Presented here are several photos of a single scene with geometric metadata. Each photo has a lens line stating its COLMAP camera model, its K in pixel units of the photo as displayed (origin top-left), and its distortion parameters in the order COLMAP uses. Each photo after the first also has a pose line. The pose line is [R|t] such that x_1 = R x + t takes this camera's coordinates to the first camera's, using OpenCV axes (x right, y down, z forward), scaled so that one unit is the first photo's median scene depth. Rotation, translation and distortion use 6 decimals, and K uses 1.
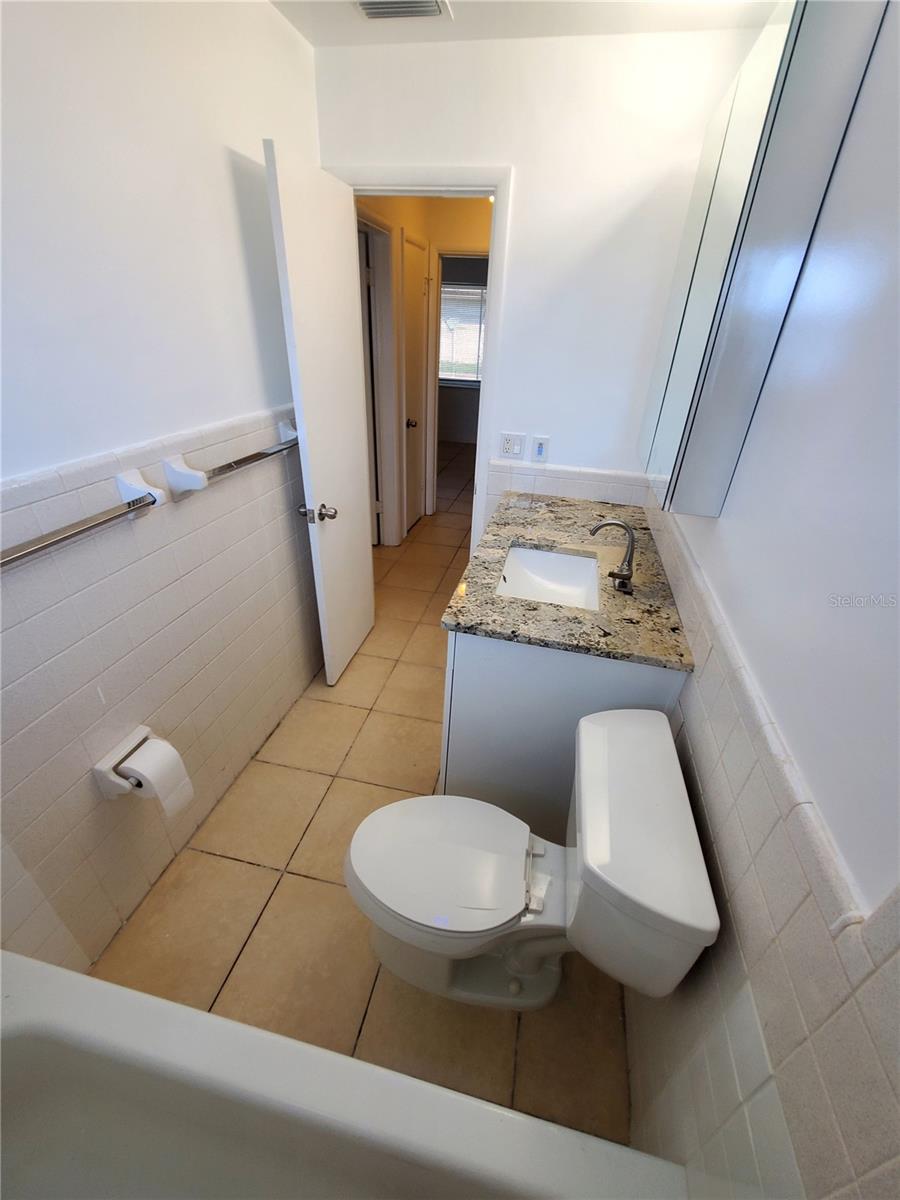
lens RADIAL K [[487.8, 0, 458.7], [0, 487.8, 609.7], [0, 0, 1]] dist [0.003116, 0.000324]
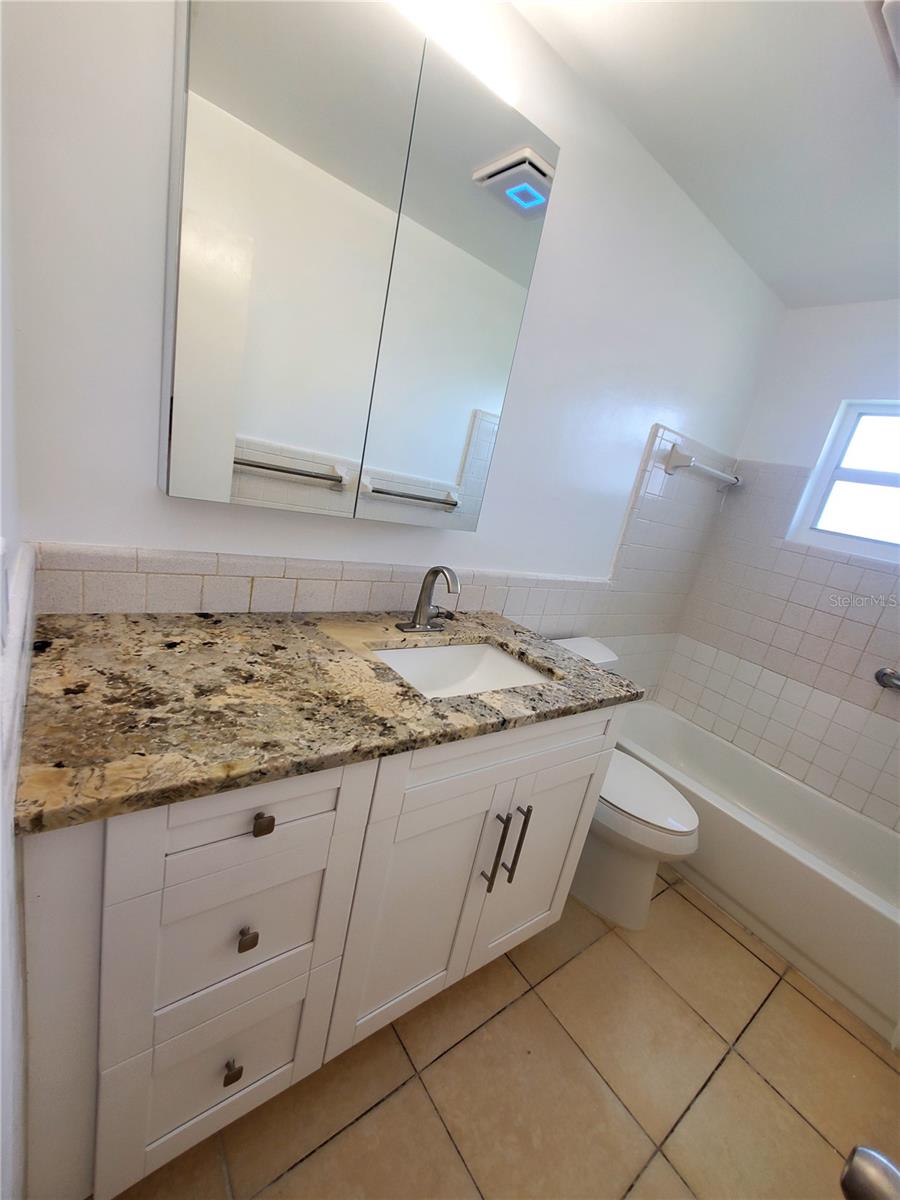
lens RADIAL K [[487.8, 0, 458.7], [0, 487.8, 609.7], [0, 0, 1]] dist [0.003116, 0.000324]
pose [[-0.735788, -0.375665, 0.563463, -0.193828], [0.106852, 0.757212, 0.644370, -0.599769], [-0.668729, 0.534327, -0.517007, 1.280228]]
